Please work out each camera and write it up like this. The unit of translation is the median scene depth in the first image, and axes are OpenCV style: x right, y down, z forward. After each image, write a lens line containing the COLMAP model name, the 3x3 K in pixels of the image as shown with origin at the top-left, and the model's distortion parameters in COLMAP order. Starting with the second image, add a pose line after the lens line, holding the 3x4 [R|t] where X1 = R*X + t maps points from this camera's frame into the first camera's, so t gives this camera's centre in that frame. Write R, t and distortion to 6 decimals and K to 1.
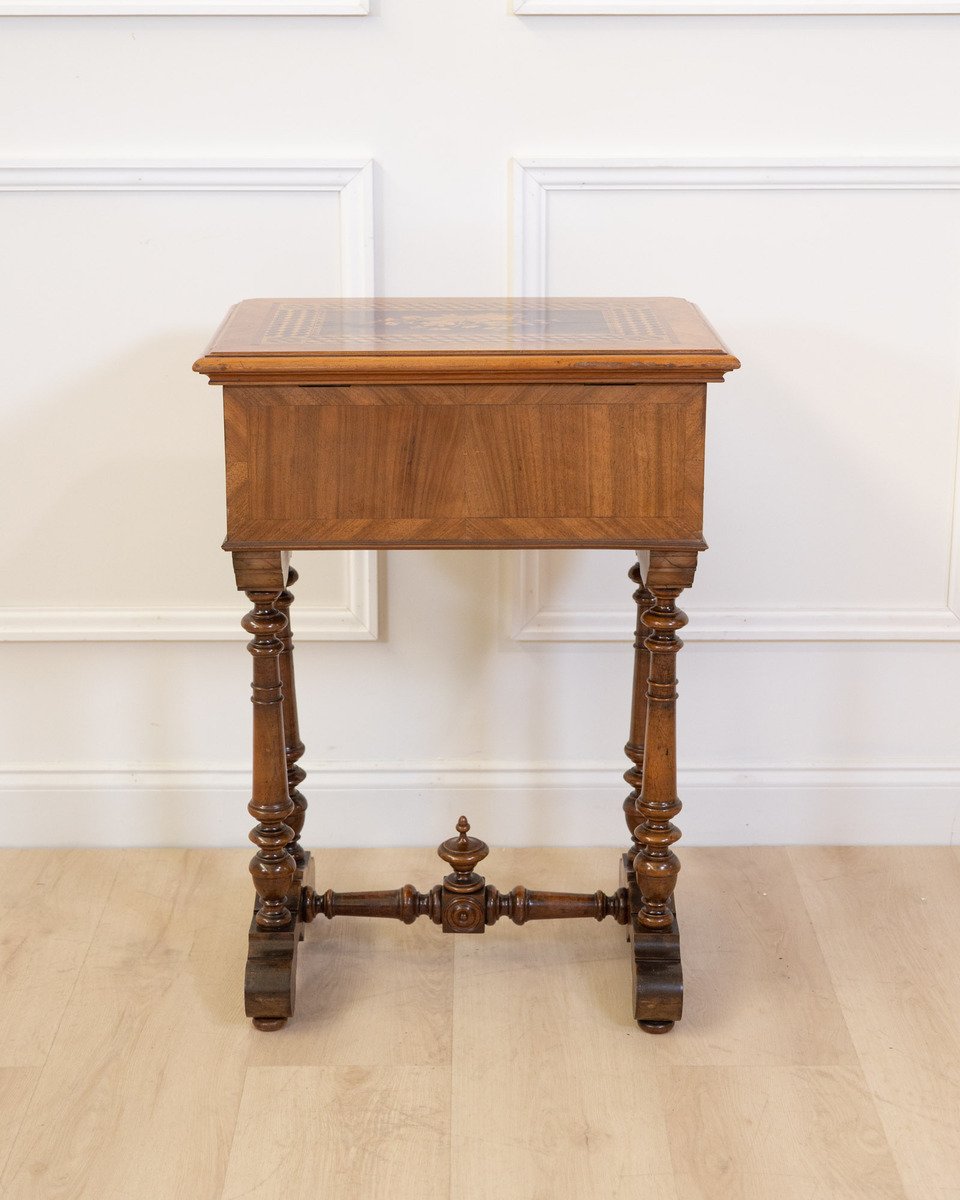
lens RADIAL K [[2205.7, 0, 456.4], [0, 2205.7, 529.8], [0, 0, 1]] dist [0.014102, -0.019199]
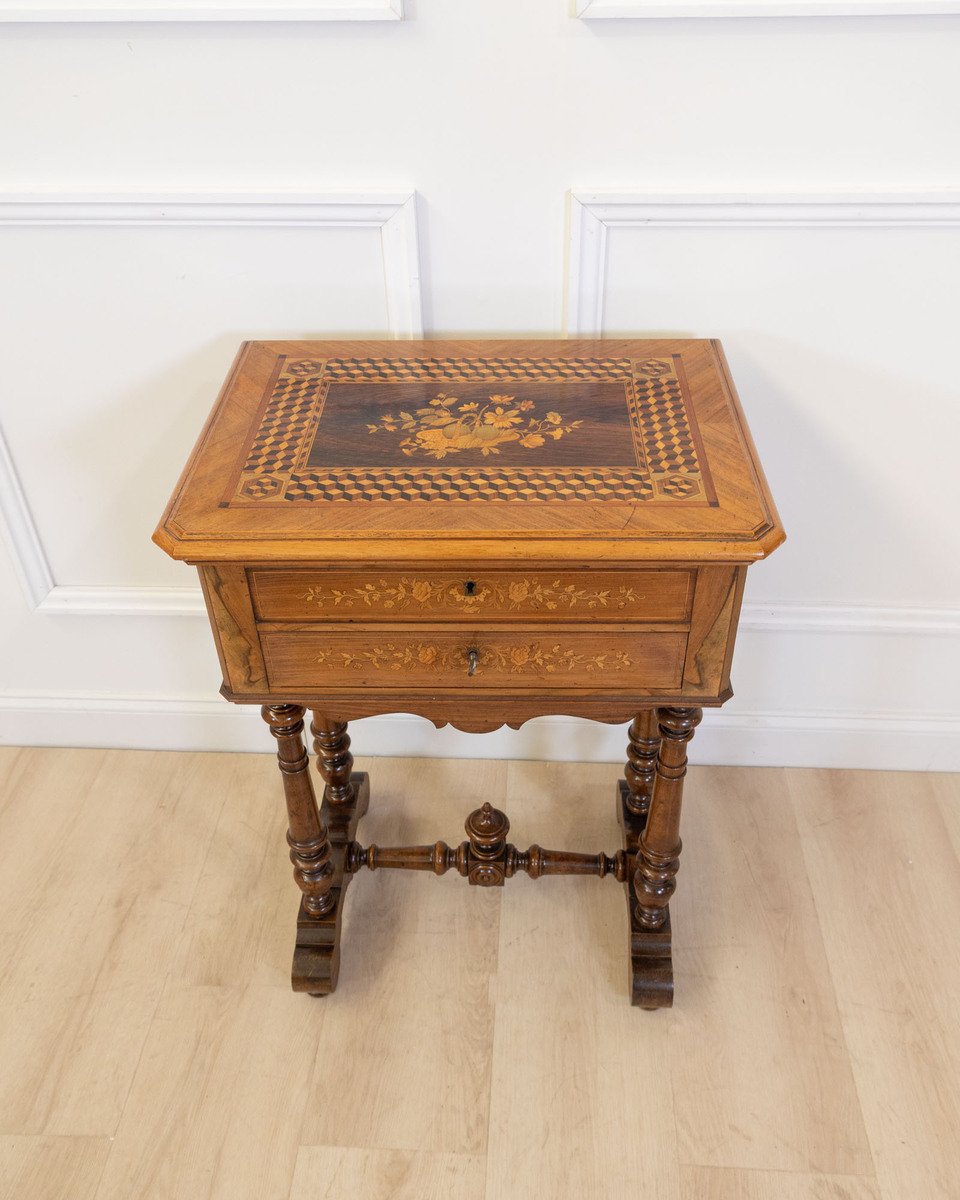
lens RADIAL K [[1047.6, 0, 481.6], [0, 1047.6, 551.8], [0, 0, 1]] dist [0.021533, 0.000112]
pose [[0.998410, 0.018723, -0.053173, 0.015924], [0.002383, 0.928373, 0.371642, -0.205593], [0.056322, -0.371178, 0.926852, 0.591898]]
